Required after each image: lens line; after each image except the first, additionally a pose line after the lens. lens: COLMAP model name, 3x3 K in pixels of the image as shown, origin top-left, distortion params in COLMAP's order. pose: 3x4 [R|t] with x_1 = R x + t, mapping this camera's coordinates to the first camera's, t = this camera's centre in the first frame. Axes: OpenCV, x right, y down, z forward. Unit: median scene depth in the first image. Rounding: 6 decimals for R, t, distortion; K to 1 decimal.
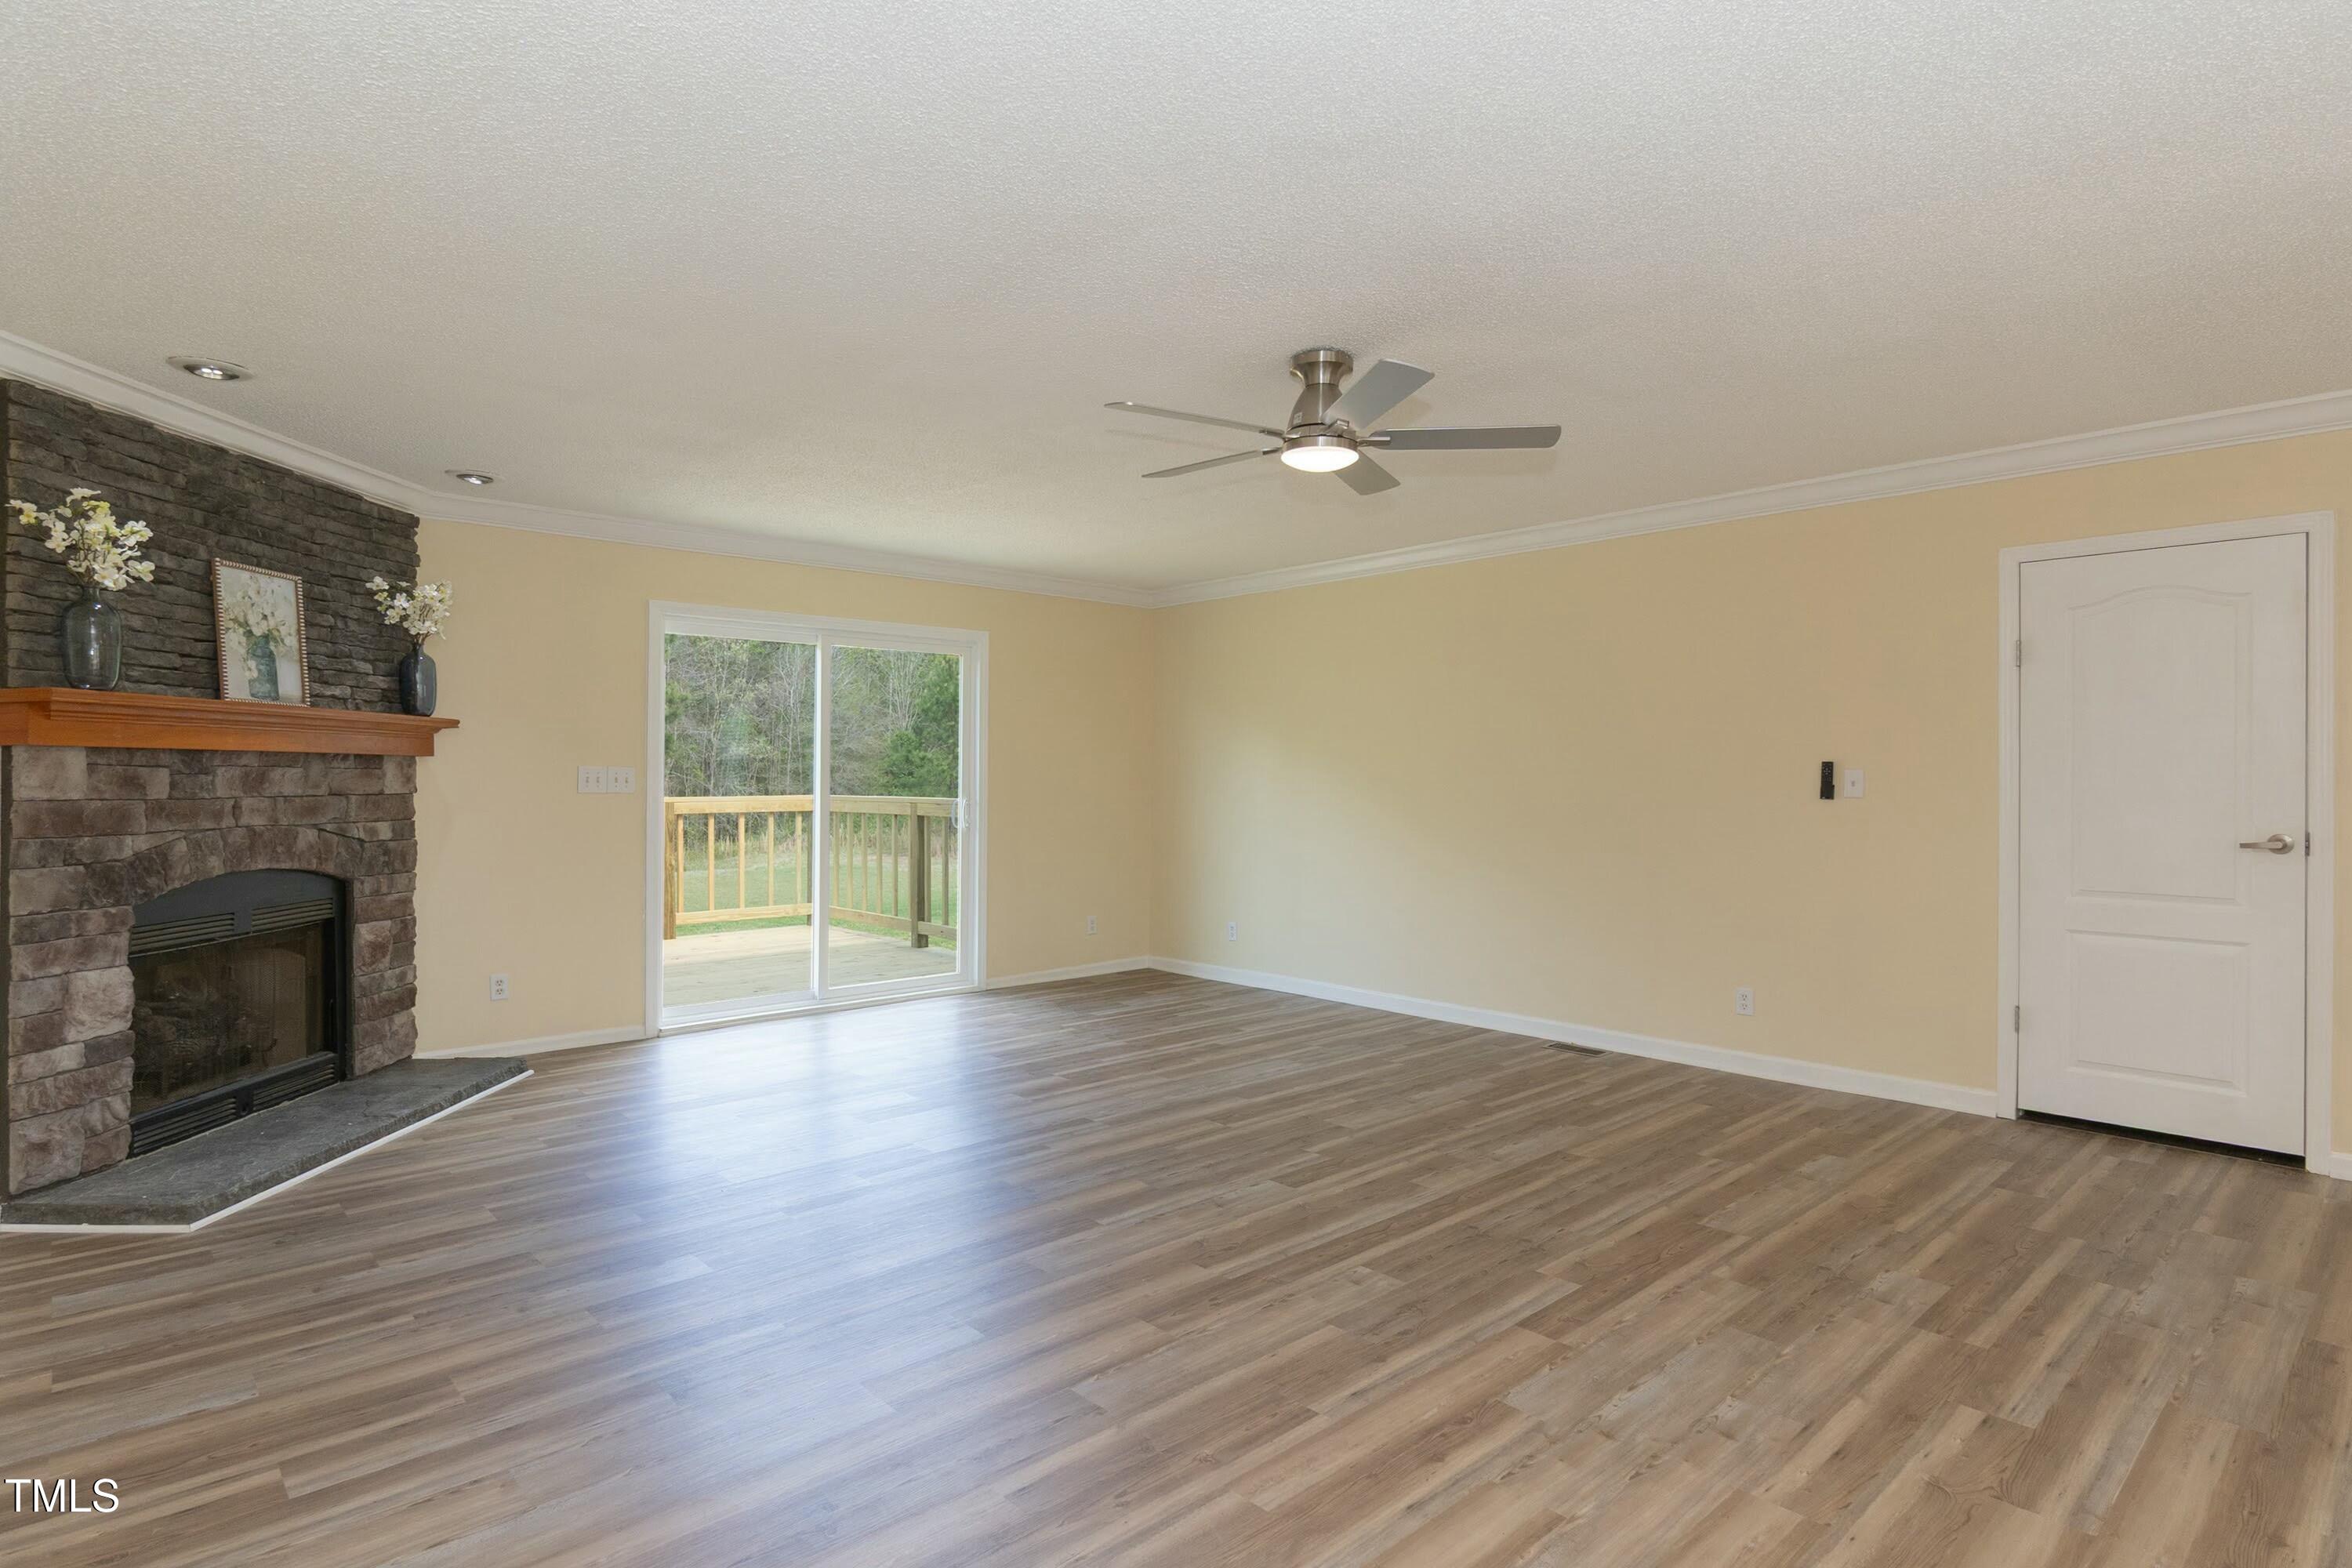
lens RADIAL K [[1280.4, 0, 1322.8], [0, 1280.4, 776.6], [0, 0, 1]] dist [-0.003479, -0.001206]
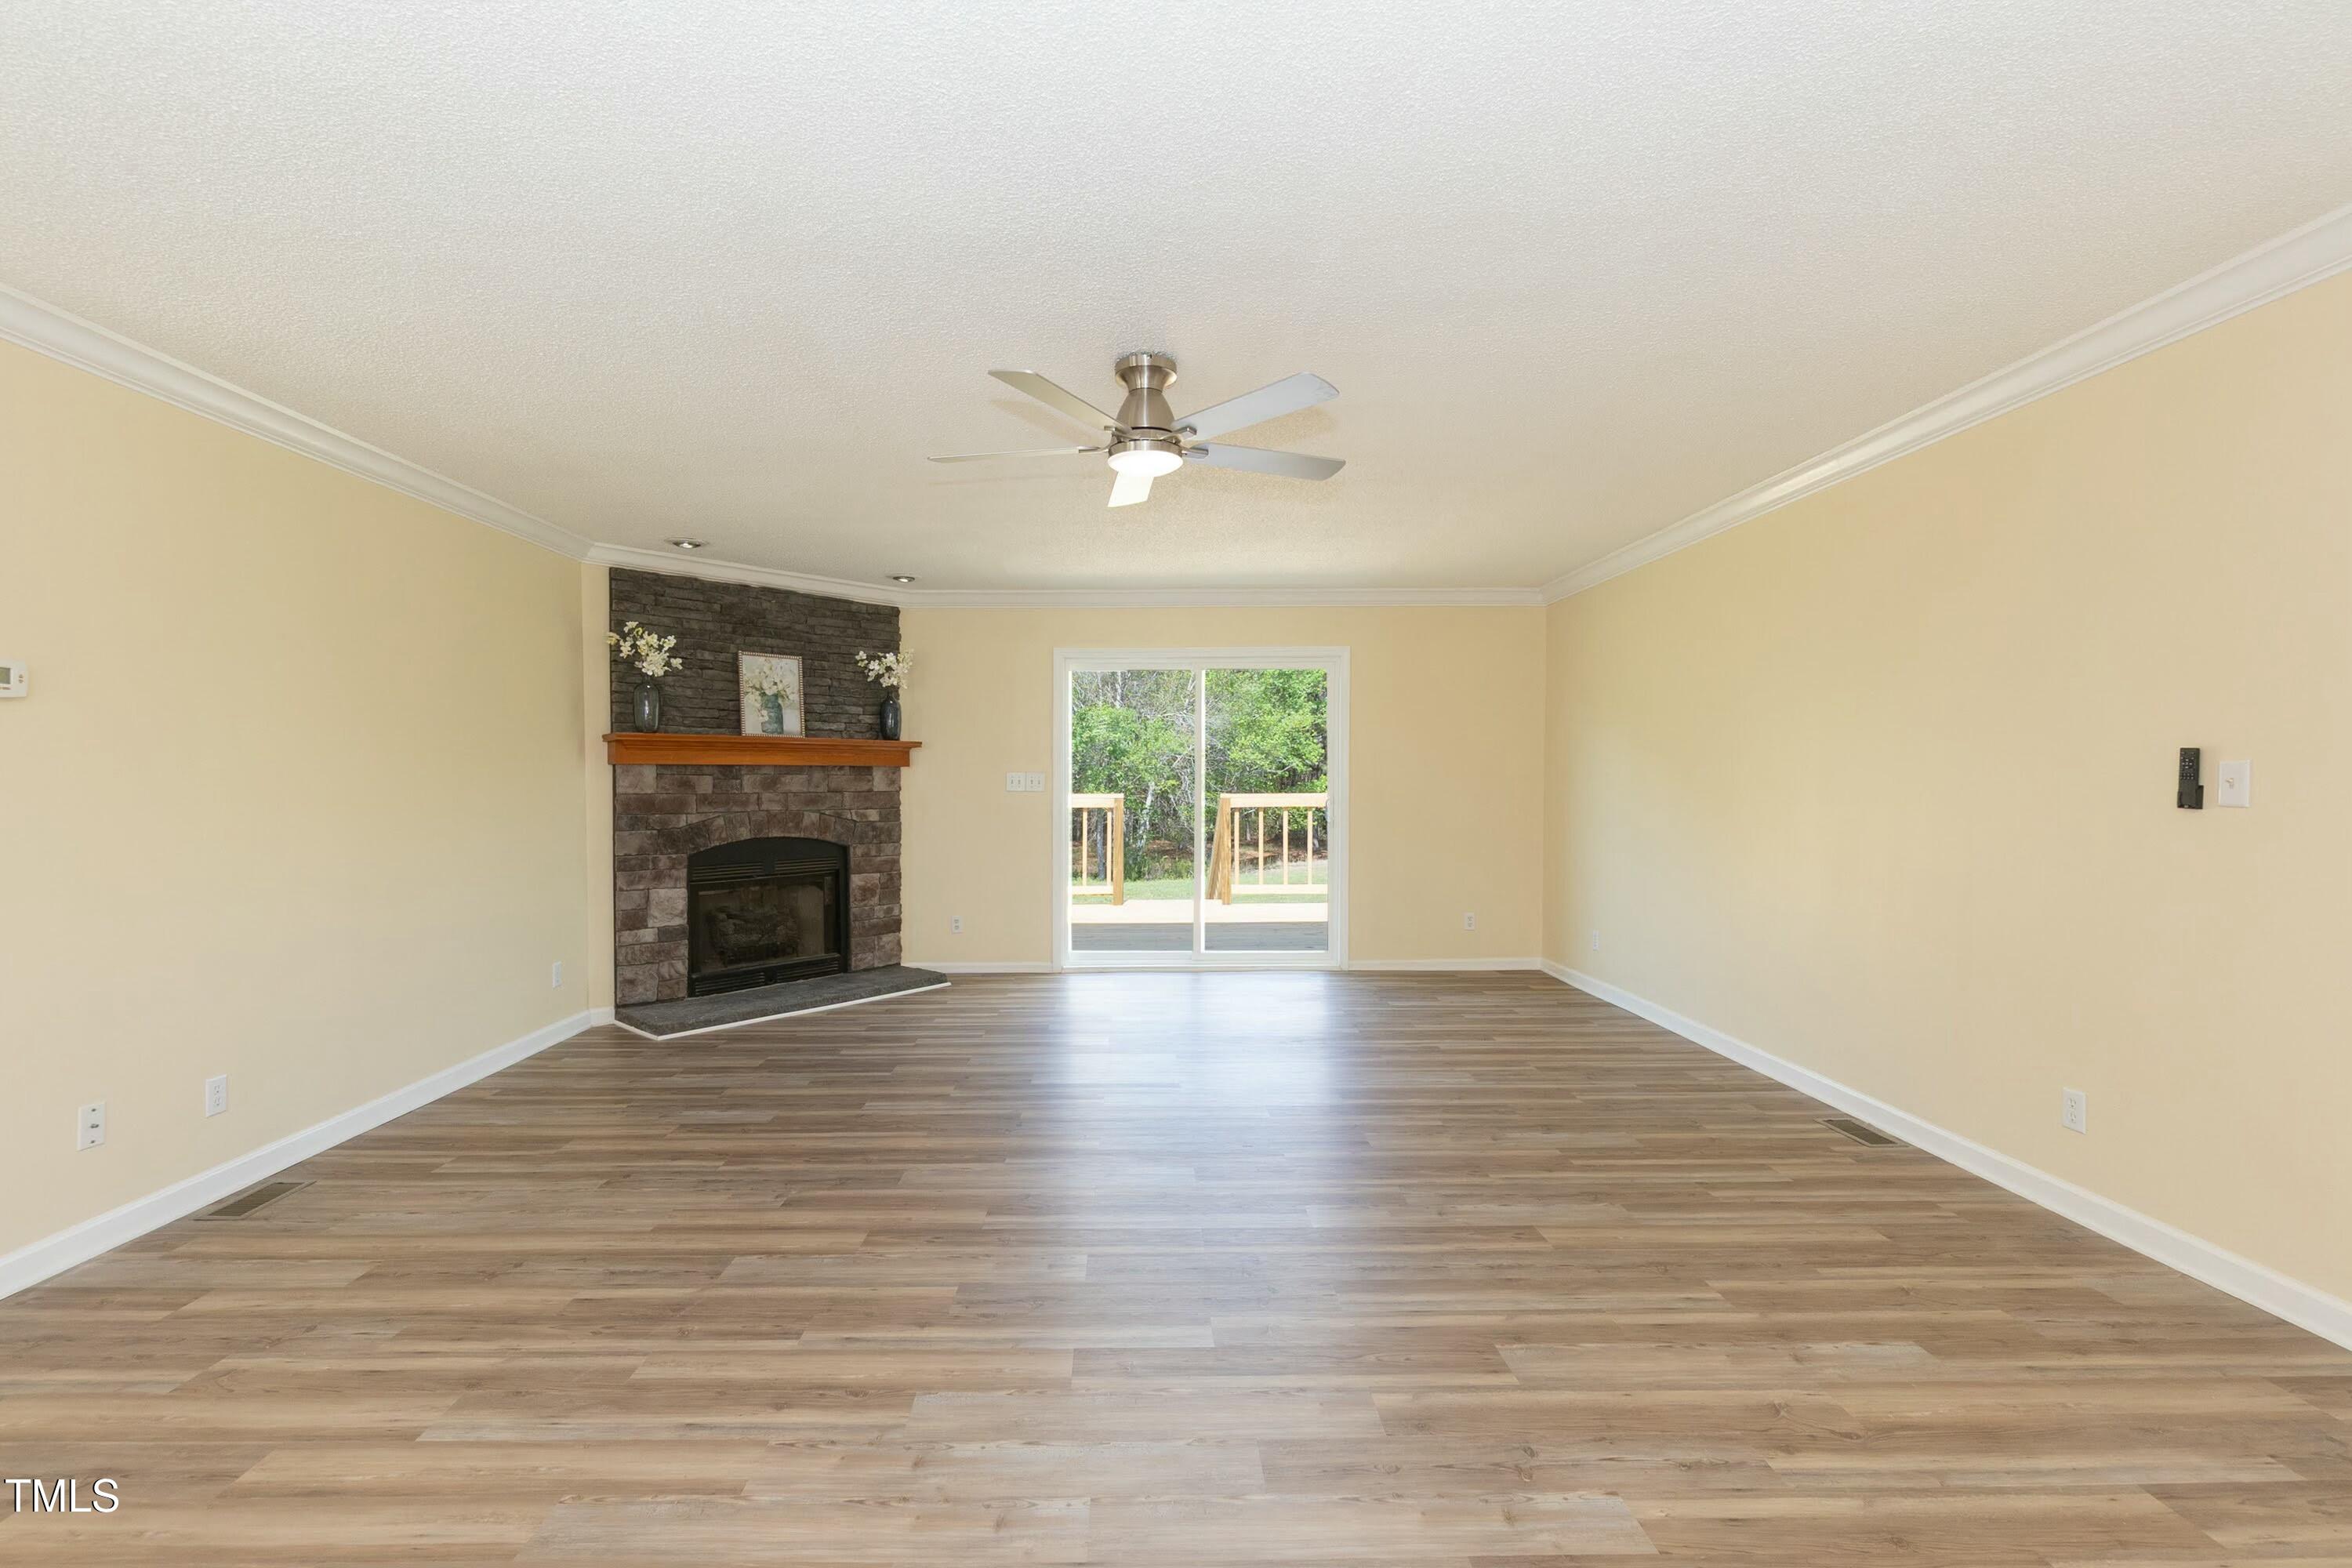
lens RADIAL K [[1163.6, 0, 1169.7], [0, 1163.6, 792.7], [0, 0, 1]] dist [-0.004399, -0.000318]
pose [[0.684091, 0.002641, -0.729392, 0.612548], [0.005953, 0.999940, 0.009203, 0.005169], [0.729373, -0.010638, 0.684034, 0.343184]]
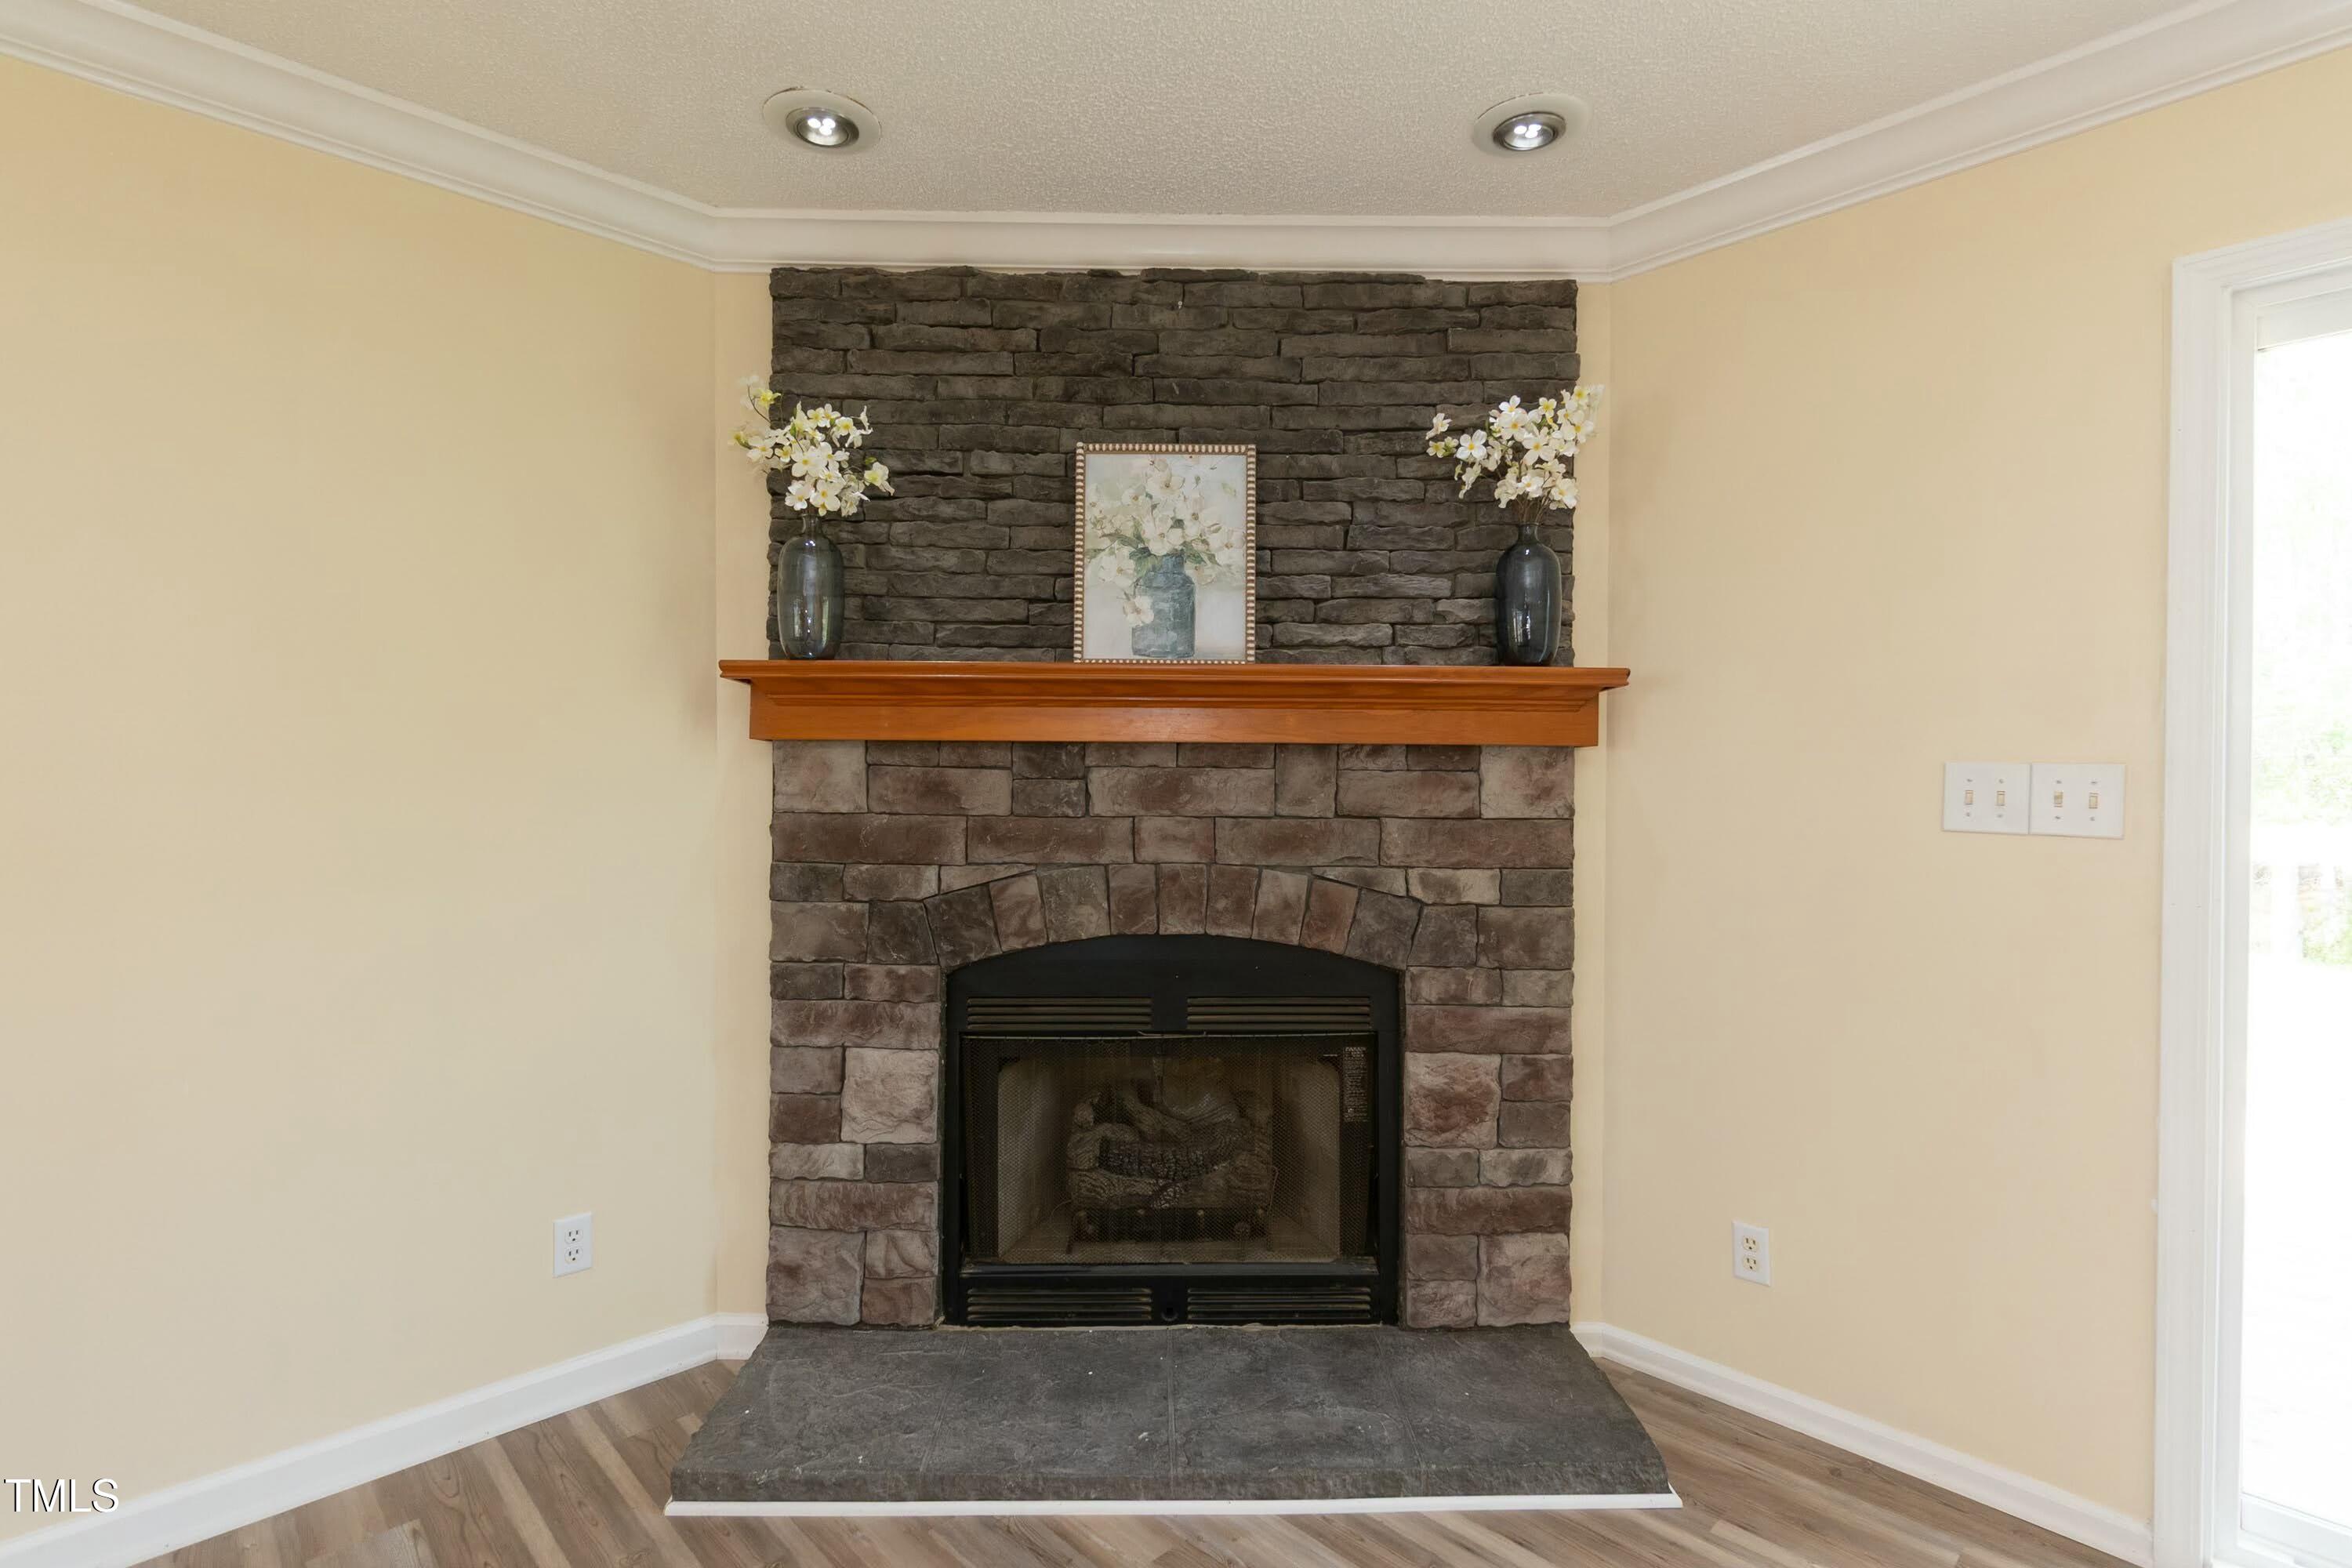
lens RADIAL K [[1130.5, 0, 1172.5], [0, 1130.5, 774.1], [0, 0, 1]] dist [0.000983, -0.000306]
pose [[-0.078579, -0.002677, -0.996904, -0.287988], [-0.006177, 0.999979, -0.002198, -0.003326], [0.996889, 0.005985, -0.078594, 1.038997]]
